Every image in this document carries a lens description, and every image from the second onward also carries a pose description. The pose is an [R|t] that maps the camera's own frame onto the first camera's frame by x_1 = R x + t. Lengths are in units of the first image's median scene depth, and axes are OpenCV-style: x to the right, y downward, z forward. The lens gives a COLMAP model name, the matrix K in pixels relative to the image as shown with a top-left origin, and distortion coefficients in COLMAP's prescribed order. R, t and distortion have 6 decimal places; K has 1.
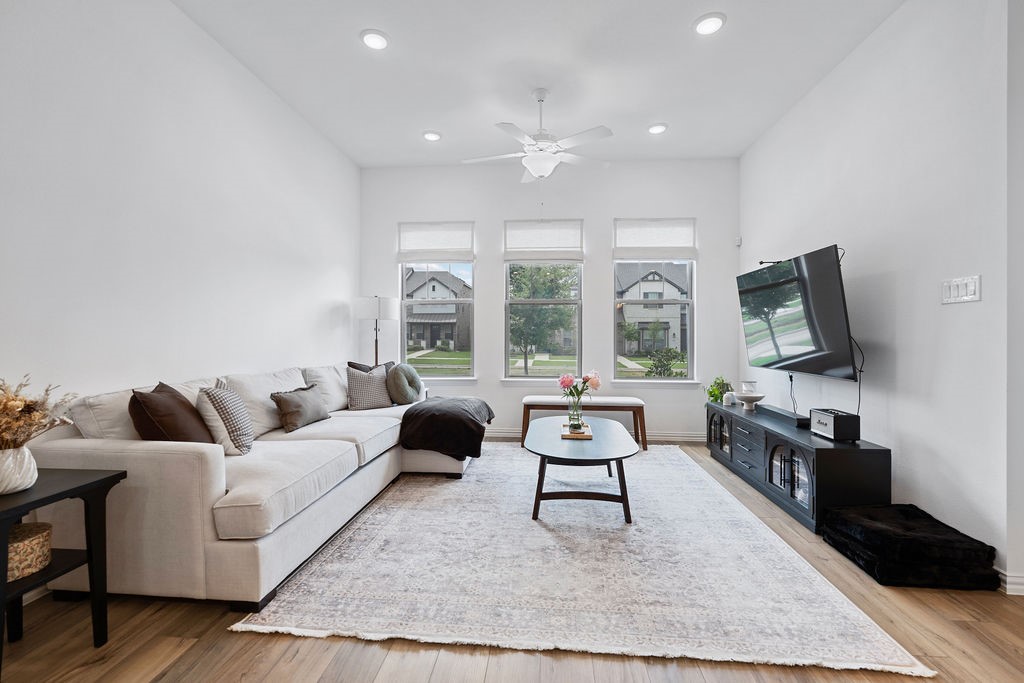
lens RADIAL K [[456.3, 0, 509.5], [0, 456.3, 339.5], [0, 0, 1]] dist [-0.003619, 0.000183]
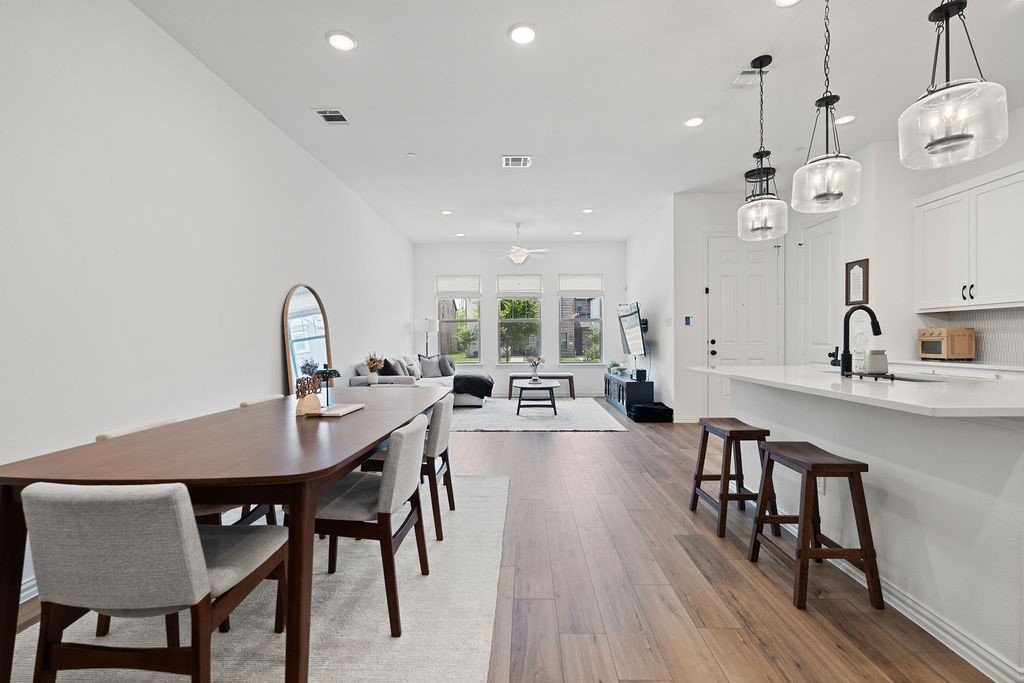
lens RADIAL K [[456.3, 0, 508.3], [0, 456.3, 342.3], [0, 0, 1]] dist [-0.003619, 0.000183]
pose [[0.998466, -0.010464, 0.054379, -0.089405], [0.010735, 0.999931, -0.004703, 0.011760], [-0.054326, 0.005279, 0.998509, -1.040912]]
